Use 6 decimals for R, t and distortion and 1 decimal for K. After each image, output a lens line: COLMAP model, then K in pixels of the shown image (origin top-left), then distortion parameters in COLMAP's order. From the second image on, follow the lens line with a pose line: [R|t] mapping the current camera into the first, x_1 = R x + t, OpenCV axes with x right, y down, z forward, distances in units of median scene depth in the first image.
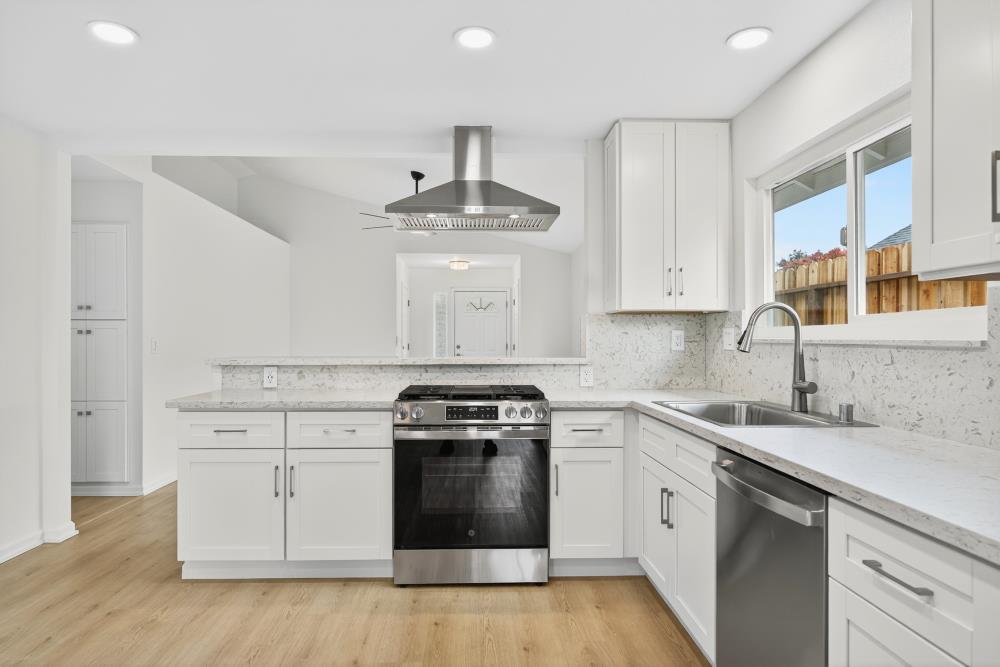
lens RADIAL K [[587.7, 0, 487.3], [0, 587.7, 338.9], [0, 0, 1]] dist [-0.008411, -0.000280]
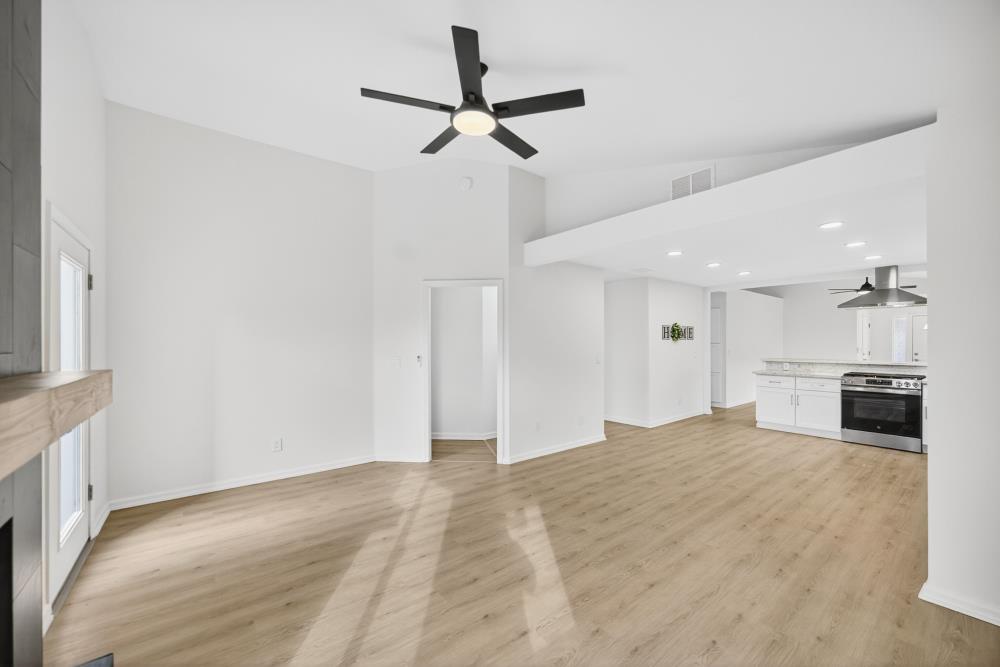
lens RADIAL K [[391.8, 0, 499.4], [0, 391.8, 341.1], [0, 0, 1]] dist [-0.009518, 0.001322]
pose [[0.603561, -0.002158, -0.797314, 0.337839], [-0.000143, 0.999996, -0.002815, -0.056306], [0.797317, 0.001813, 0.603558, -1.428049]]
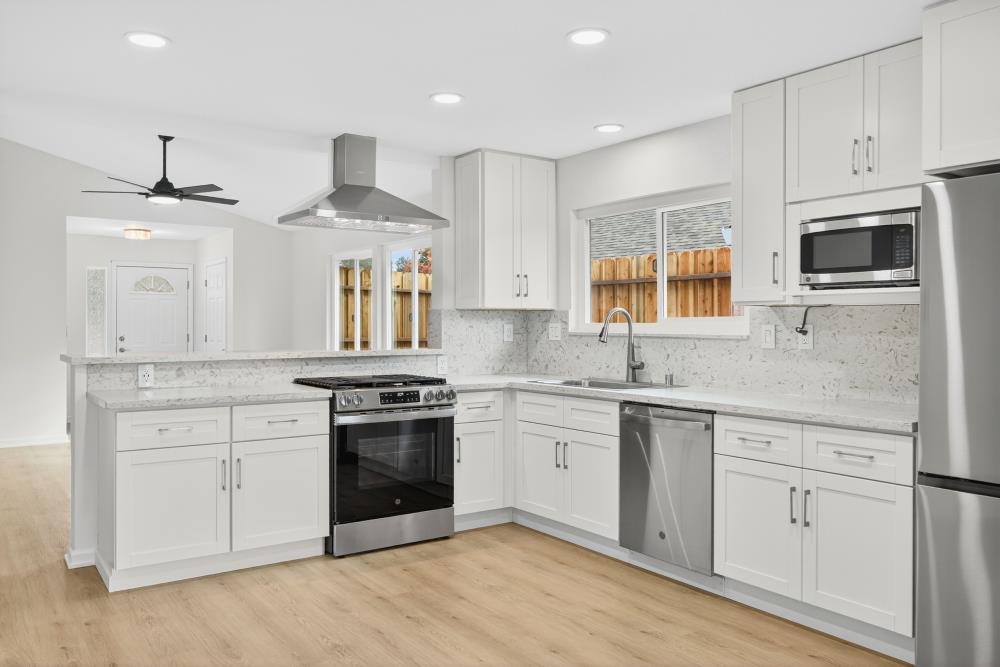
lens RADIAL K [[766.4, 0, 499.0], [0, 766.4, 327.8], [0, 0, 1]] dist [-0.041007, 0.032457]
pose [[0.832973, -0.001636, 0.553312, -0.679187], [-0.000406, 0.999994, 0.003569, -0.016569], [-0.553314, -0.003198, 0.832967, -0.353827]]
